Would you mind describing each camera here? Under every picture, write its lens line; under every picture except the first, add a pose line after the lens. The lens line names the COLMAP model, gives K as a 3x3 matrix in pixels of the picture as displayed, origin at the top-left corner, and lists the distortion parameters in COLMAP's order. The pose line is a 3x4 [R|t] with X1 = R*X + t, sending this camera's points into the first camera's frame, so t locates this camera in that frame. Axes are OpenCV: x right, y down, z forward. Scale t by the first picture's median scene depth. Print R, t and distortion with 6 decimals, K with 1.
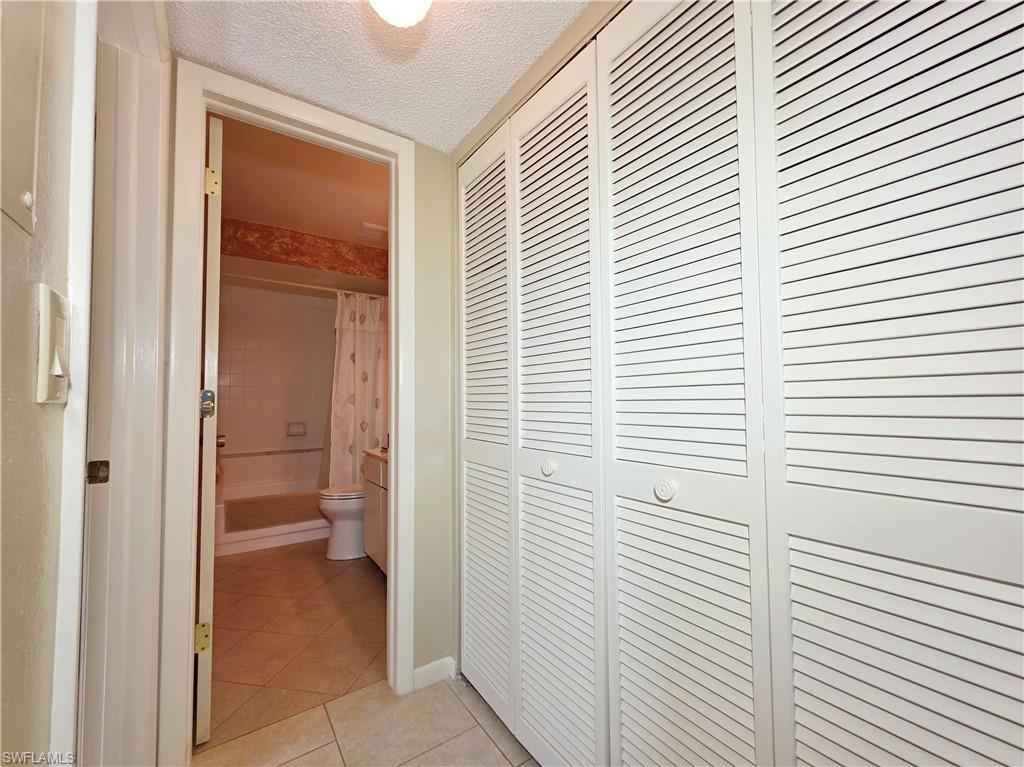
lens RADIAL K [[409.8, 0, 511.1], [0, 409.8, 384.7], [0, 0, 1]] dist [0.004196, 0.000004]
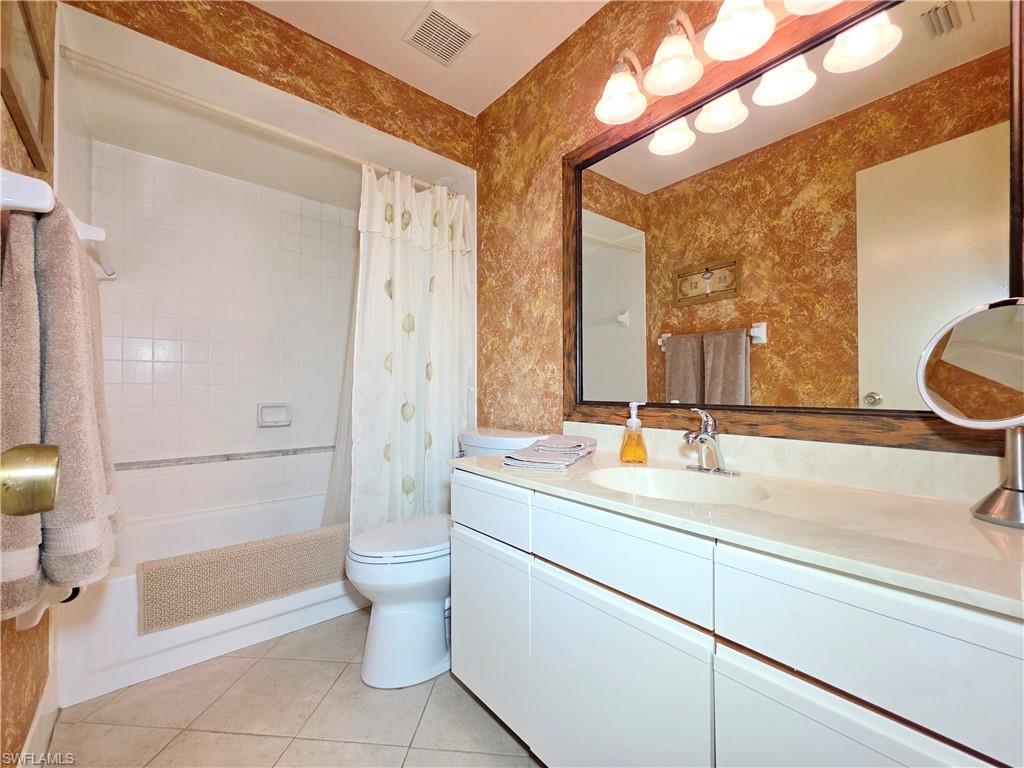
lens RADIAL K [[417.6, 0, 512.0], [0, 417.6, 384.0], [0, 0, 1]] dist [0.002426, 0.000195]
pose [[0.995753, 0.009733, 0.091549, -0.273674], [-0.012212, 0.999573, 0.026558, 0.047462], [-0.091252, -0.027563, 0.995446, 0.422922]]
